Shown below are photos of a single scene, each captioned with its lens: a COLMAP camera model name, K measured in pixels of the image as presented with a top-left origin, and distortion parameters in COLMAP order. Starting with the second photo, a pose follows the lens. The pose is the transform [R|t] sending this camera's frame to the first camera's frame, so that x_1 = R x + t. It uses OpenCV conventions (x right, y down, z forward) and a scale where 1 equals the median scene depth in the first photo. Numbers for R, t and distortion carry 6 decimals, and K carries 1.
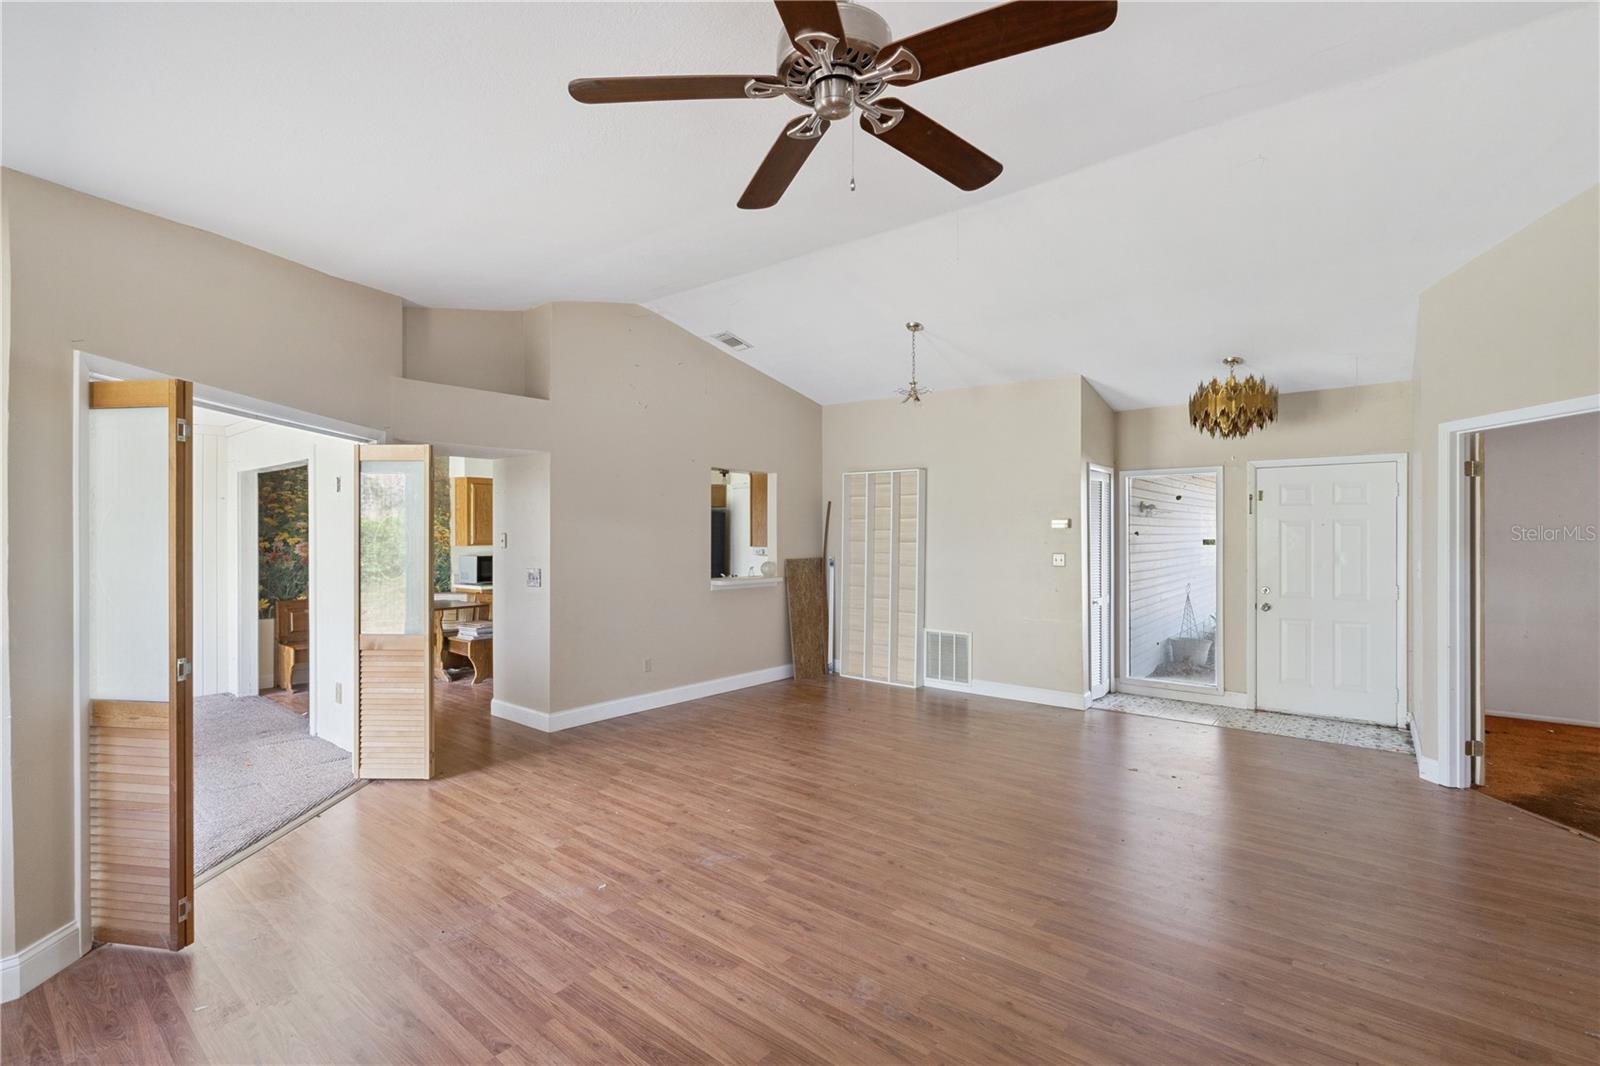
lens RADIAL K [[724.8, 0, 797.0], [0, 724.8, 540.5], [0, 0, 1]] dist [-0.001893, -0.000151]
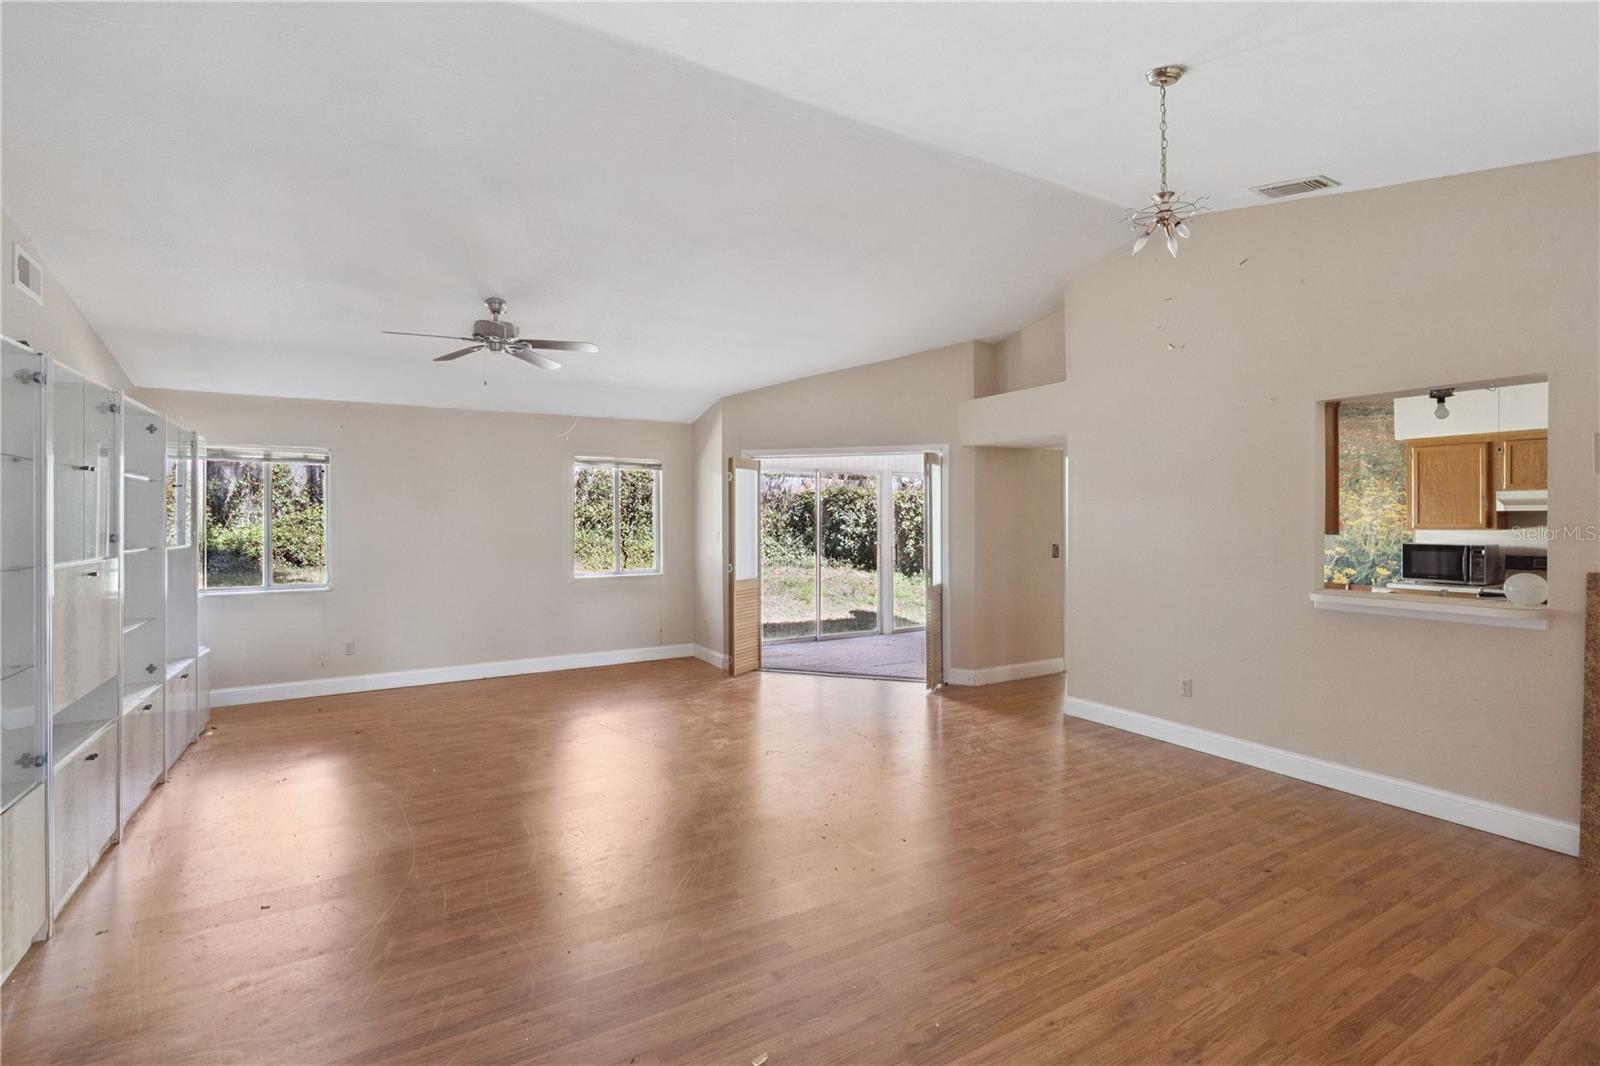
lens RADIAL K [[724.8, 0, 794.1], [0, 724.8, 519.1], [0, 0, 1]] dist [-0.001893, -0.000151]
pose [[-0.333564, 0.001428, -0.942727, 0.711439], [-0.002497, 0.999994, 0.002398, -0.006120], [0.942724, 0.003154, -0.333558, 0.954581]]
